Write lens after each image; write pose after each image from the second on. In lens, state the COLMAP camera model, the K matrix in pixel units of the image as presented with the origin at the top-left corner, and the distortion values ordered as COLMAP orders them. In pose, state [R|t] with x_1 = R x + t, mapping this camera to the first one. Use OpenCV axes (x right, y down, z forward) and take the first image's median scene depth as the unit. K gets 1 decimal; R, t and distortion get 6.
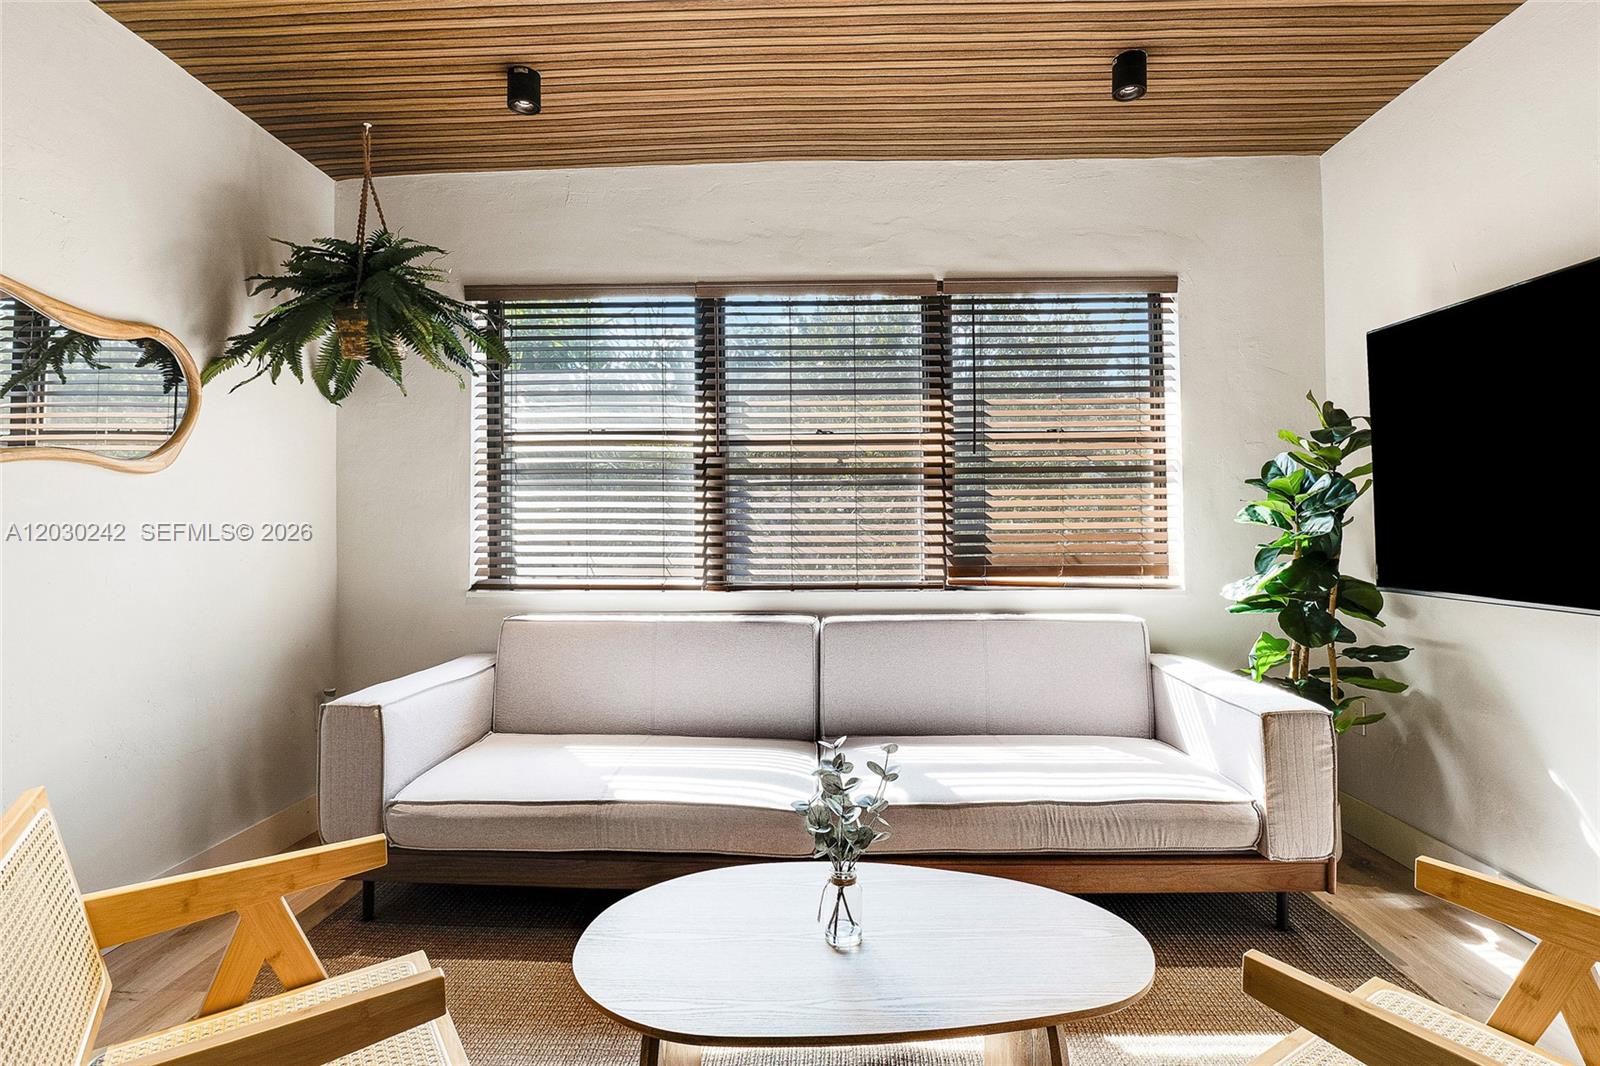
lens RADIAL K [[804.1, 0, 809.2], [0, 804.1, 521.1], [0, 0, 1]] dist [-0.031040, 0.008174]
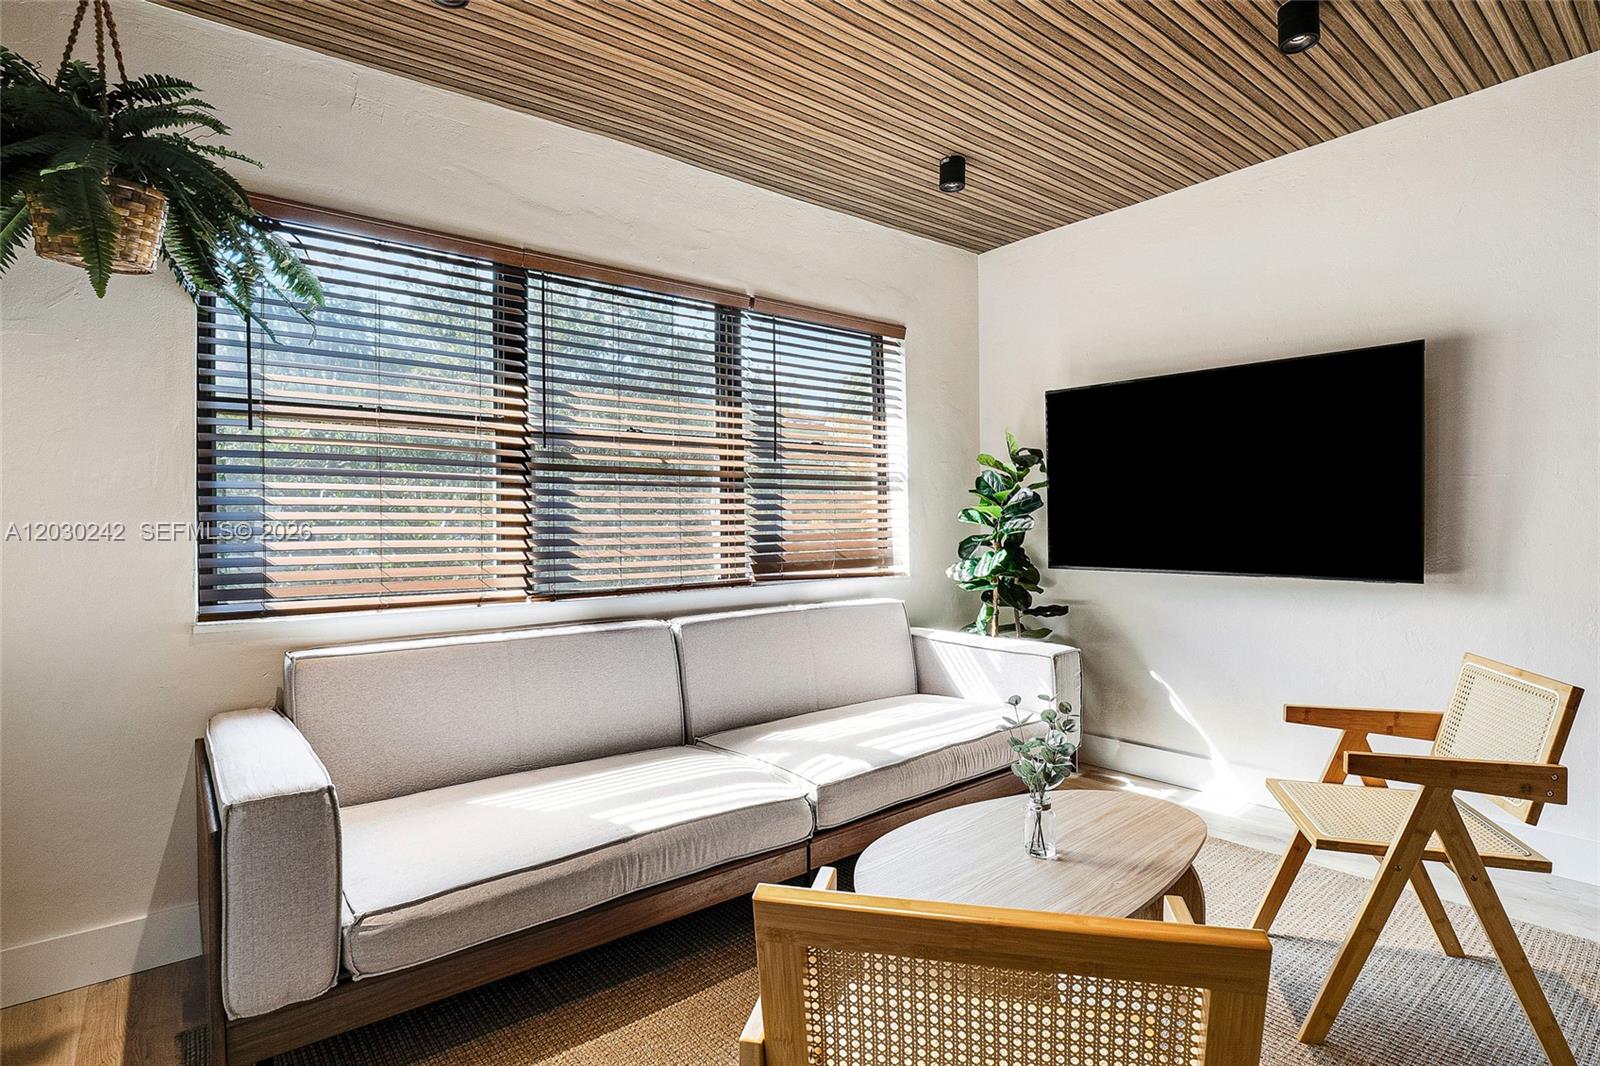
lens RADIAL K [[834.3, 0, 811.9], [0, 834.3, 523.7], [0, 0, 1]] dist [-0.003541, 0.000106]
pose [[0.738656, -0.003485, 0.674074, -0.524514], [0.001143, 0.999992, 0.003919, -0.002085], [-0.674082, -0.002124, 0.738653, 0.125723]]
